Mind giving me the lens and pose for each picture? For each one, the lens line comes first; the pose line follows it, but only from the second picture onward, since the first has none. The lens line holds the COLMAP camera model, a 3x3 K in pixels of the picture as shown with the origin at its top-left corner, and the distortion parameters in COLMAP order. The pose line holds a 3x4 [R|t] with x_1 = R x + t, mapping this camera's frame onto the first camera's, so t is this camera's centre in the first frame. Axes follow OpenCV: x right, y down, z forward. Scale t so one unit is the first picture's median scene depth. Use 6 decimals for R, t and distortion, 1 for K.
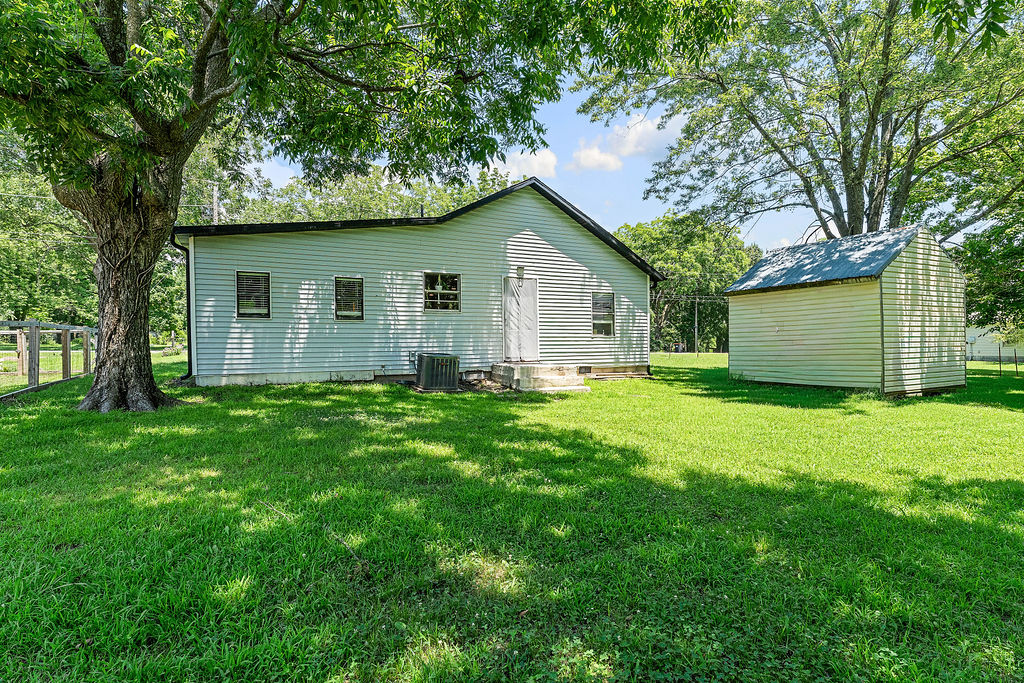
lens RADIAL K [[497.7, 0, 512.0], [0, 497.7, 341.5], [0, 0, 1]] dist [0.001614, 0.000242]
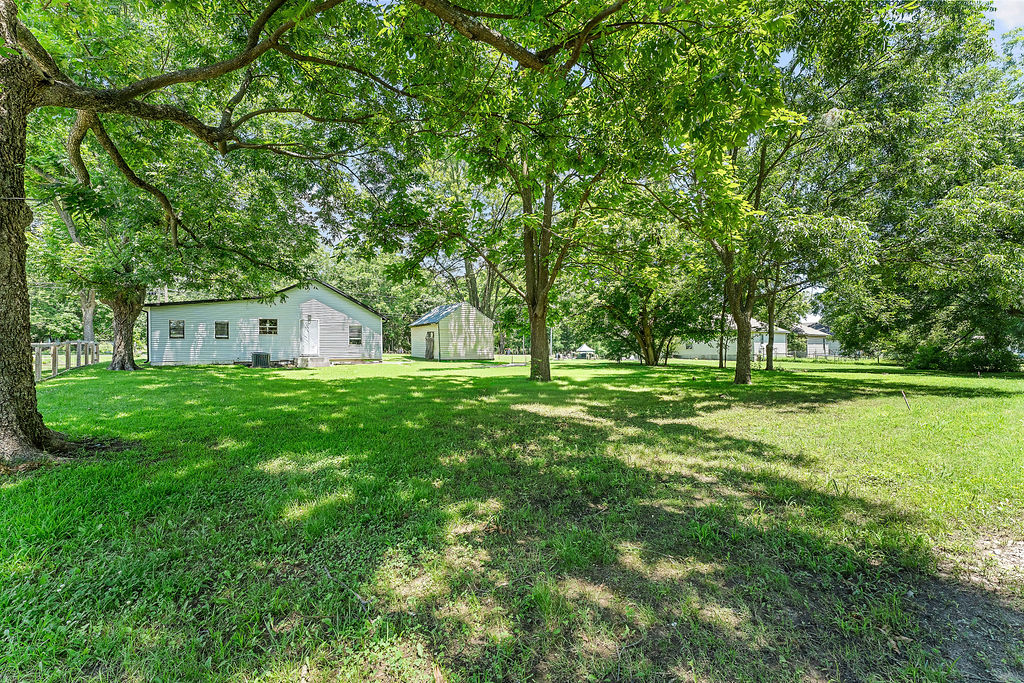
lens RADIAL K [[408.5, 0, 512.0], [0, 408.5, 341.5], [0, 0, 1]] dist [-0.000338, -0.000003]
pose [[0.988174, -0.002068, 0.153323, 0.705893], [0.004640, 0.999854, -0.016418, 0.007284], [-0.153266, 0.016935, 0.988040, -1.092993]]
